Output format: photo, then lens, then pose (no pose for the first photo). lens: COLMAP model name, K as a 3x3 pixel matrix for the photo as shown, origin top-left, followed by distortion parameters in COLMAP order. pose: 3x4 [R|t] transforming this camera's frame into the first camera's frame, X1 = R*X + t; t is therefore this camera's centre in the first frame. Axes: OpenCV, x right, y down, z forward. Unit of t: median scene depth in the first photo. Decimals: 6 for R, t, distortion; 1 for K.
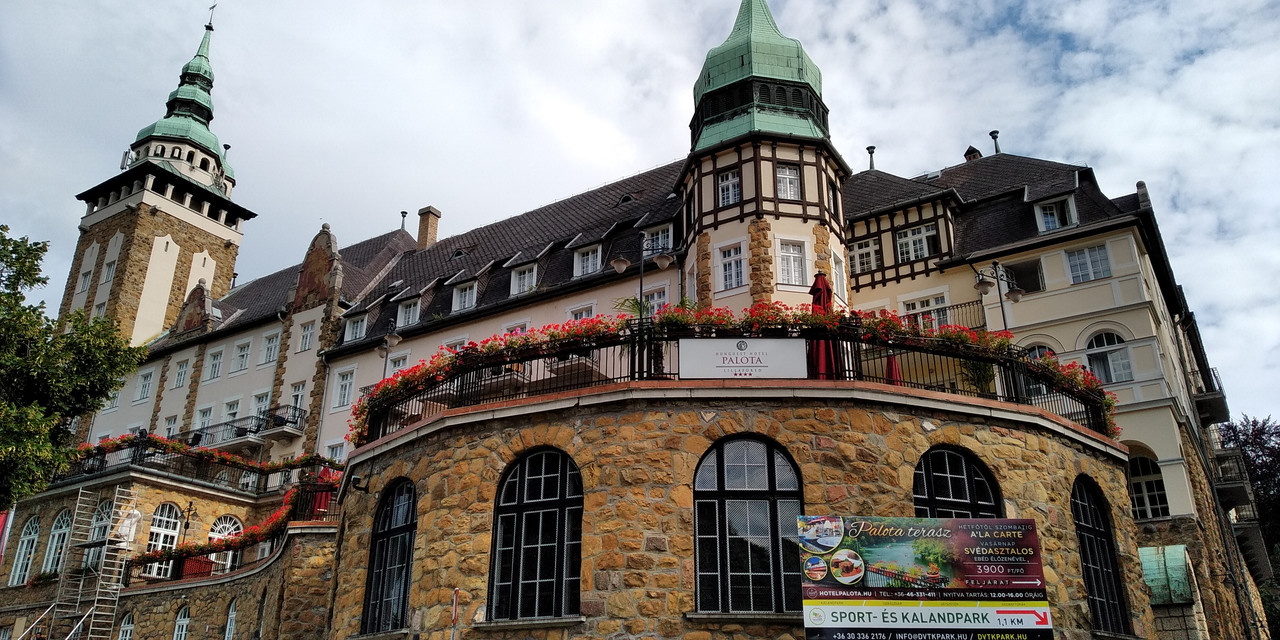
lens RADIAL K [[980.8, 0, 639.8], [0, 980.8, 293.6], [0, 0, 1]] dist [0.026174, -0.006779]
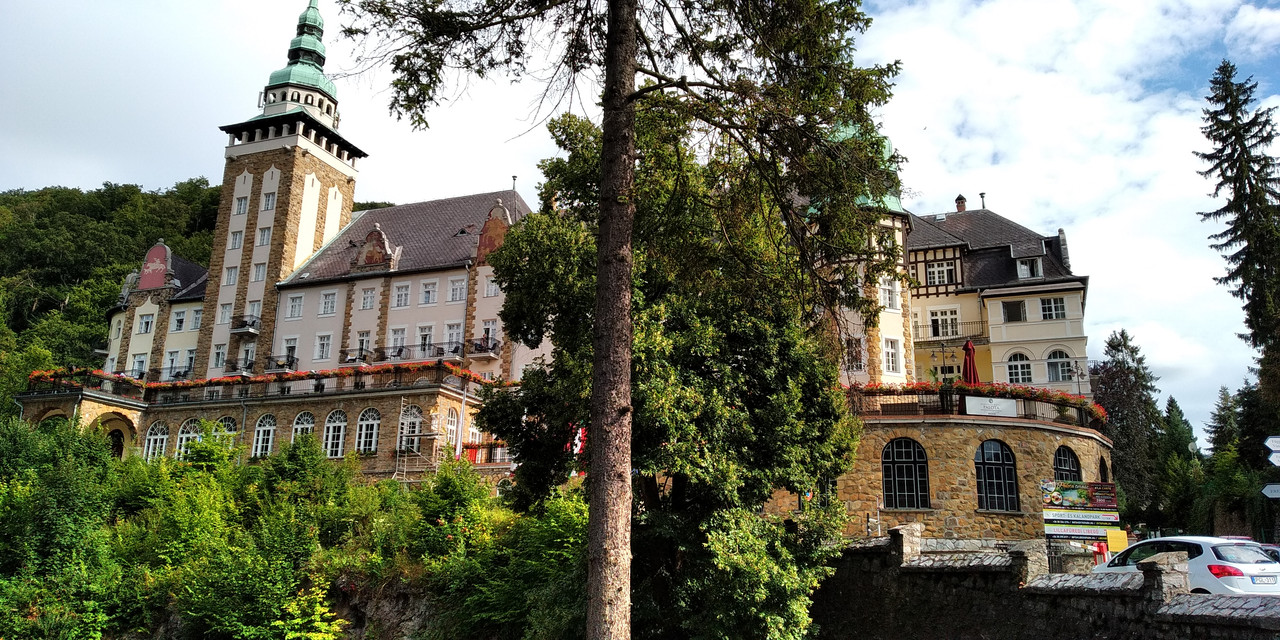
lens RADIAL K [[980.8, 0, 639.8], [0, 980.8, 293.6], [0, 0, 1]] dist [0.026174, -0.006779]
pose [[0.980444, 0.073017, 0.182750, -0.478220], [-0.096908, 0.987360, 0.125414, -0.170023], [-0.171283, -0.140672, 0.975128, -0.462789]]
